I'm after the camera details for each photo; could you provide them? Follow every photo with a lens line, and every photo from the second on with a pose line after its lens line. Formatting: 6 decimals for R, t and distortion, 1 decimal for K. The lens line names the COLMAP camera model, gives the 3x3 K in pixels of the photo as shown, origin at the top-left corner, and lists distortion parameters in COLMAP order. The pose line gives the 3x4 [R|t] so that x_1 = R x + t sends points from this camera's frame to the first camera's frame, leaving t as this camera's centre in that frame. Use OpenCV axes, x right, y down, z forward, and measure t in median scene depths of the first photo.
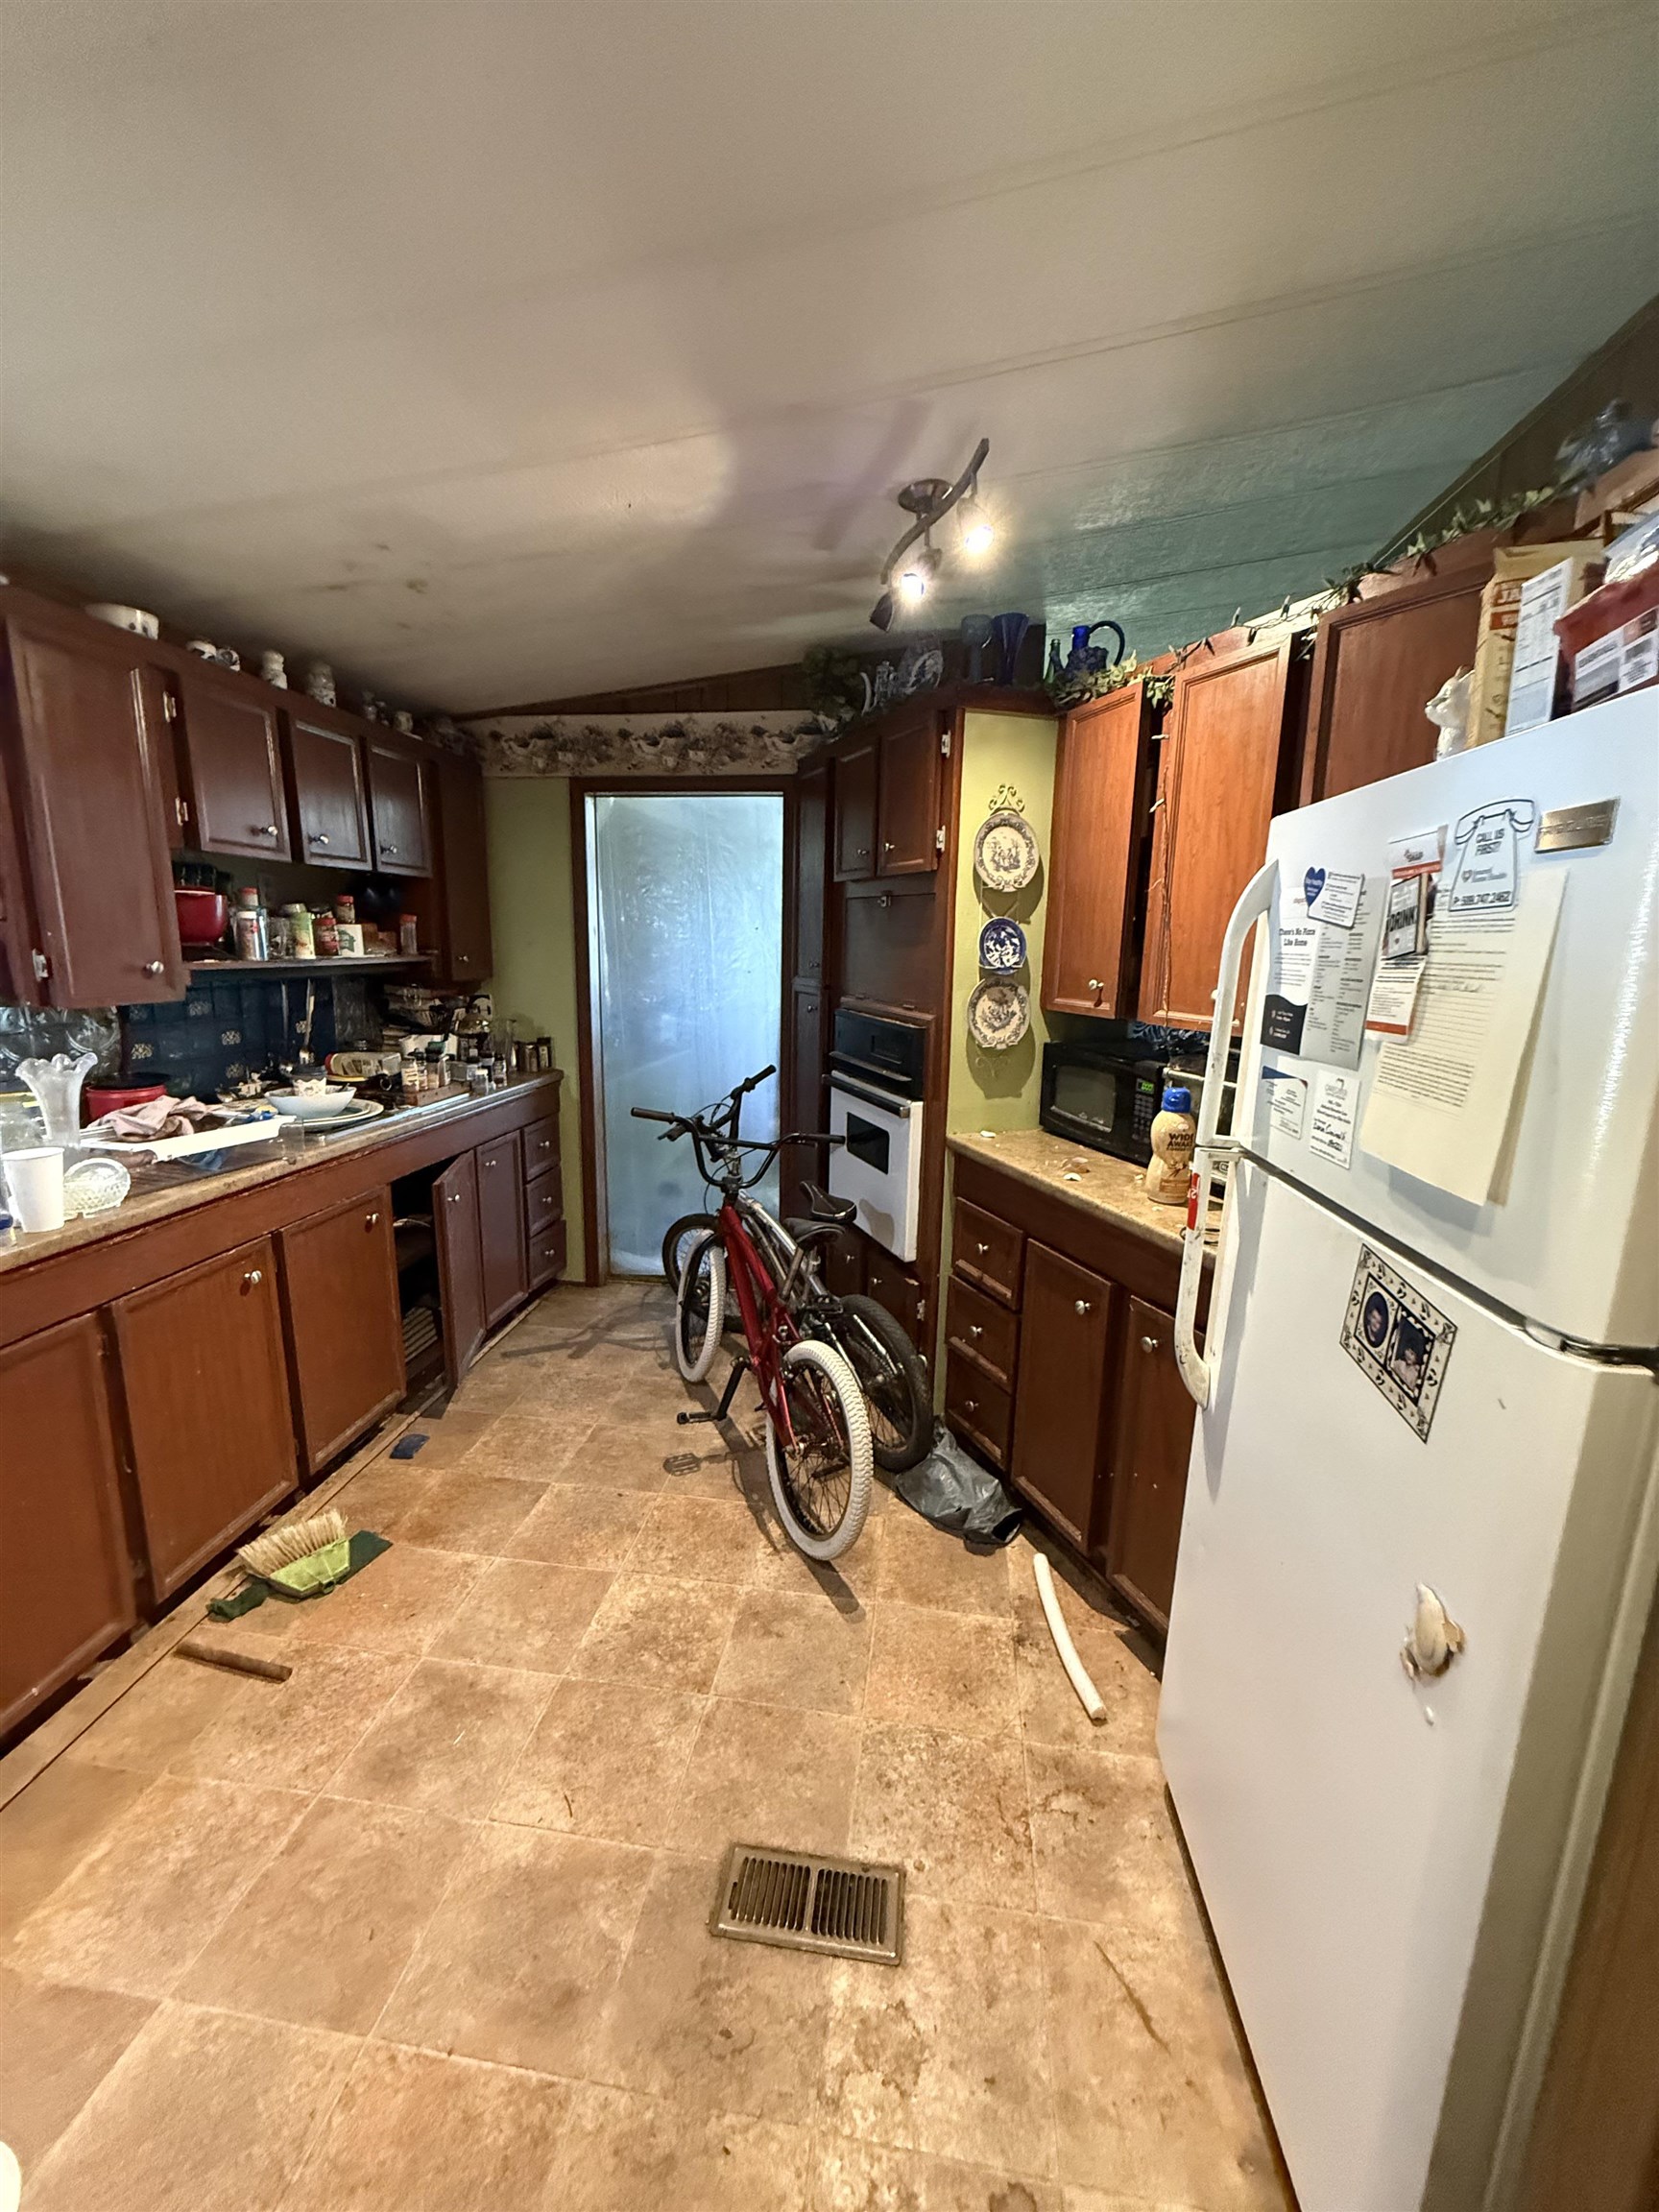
lens RADIAL K [[887.6, 0, 819.6], [0, 887.6, 1107.0], [0, 0, 1]] dist [0.002788, 0.000346]
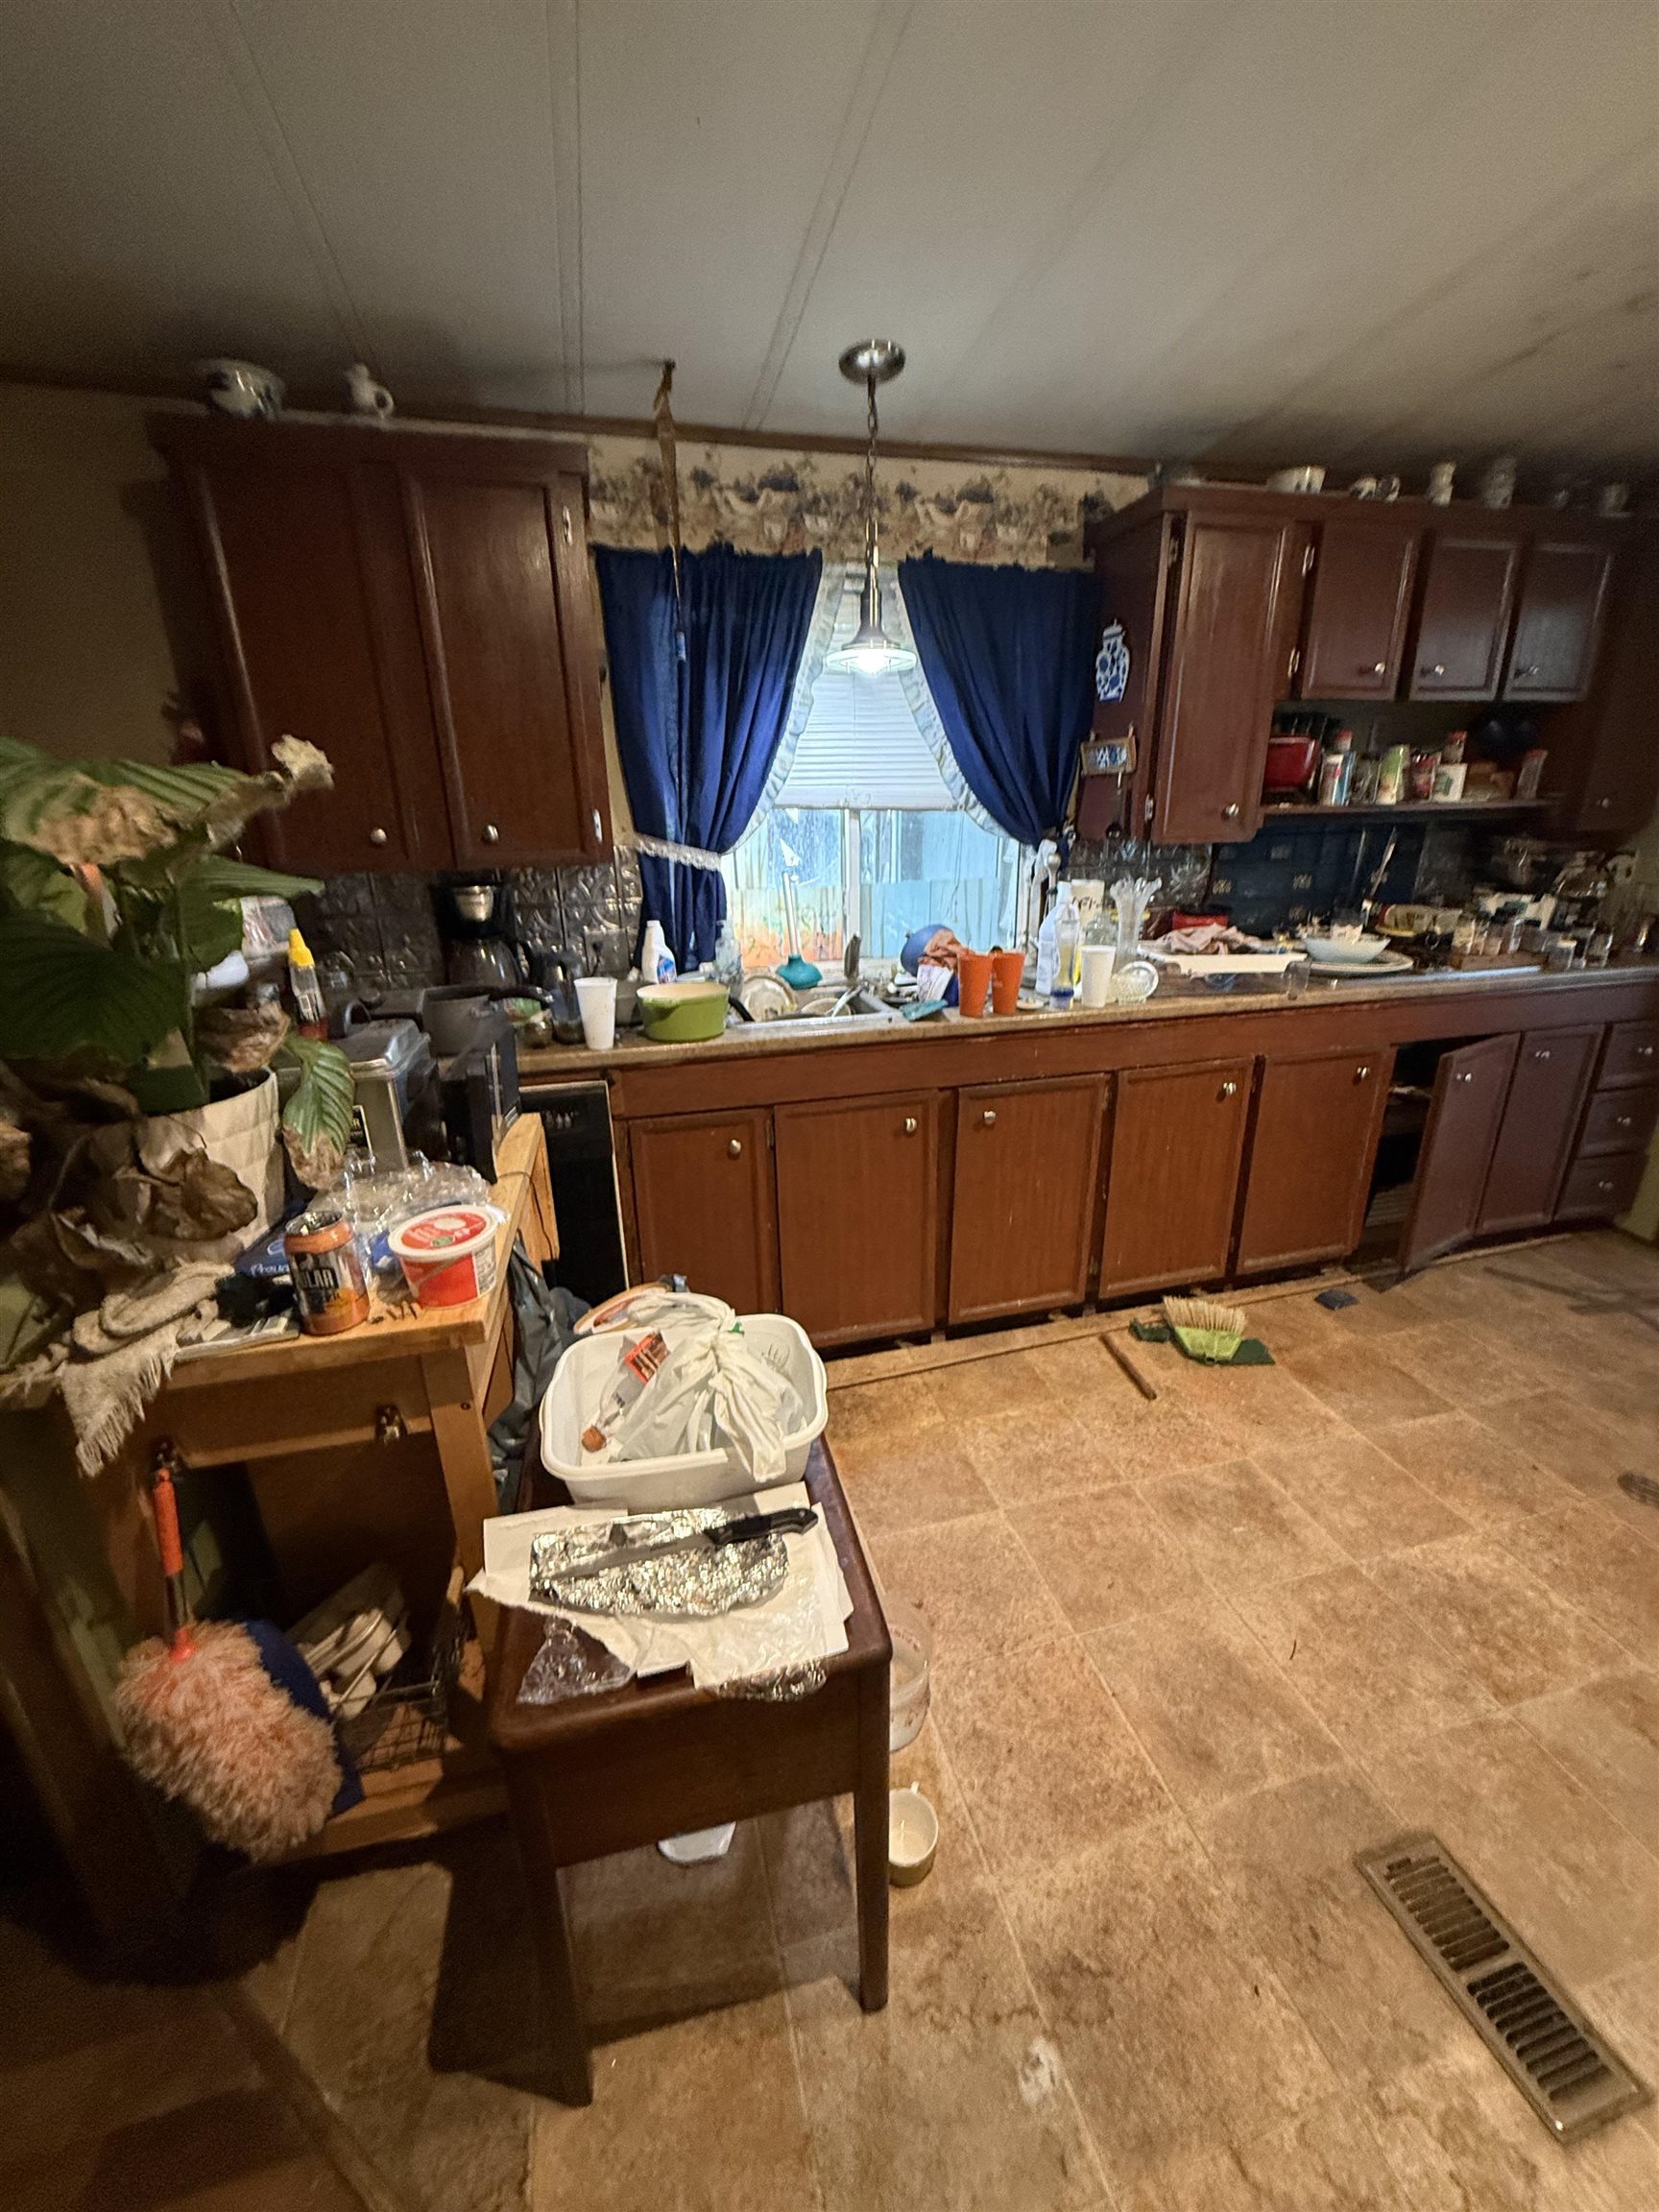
lens RADIAL K [[887.6, 0, 834.2], [0, 887.6, 1110.8], [0, 0, 1]] dist [0.002788, 0.000346]
pose [[0.387271, 0.282770, -0.877532, 0.169019], [-0.149991, 0.958448, 0.242651, 0.014626], [0.909684, 0.037651, 0.413592, 0.052063]]
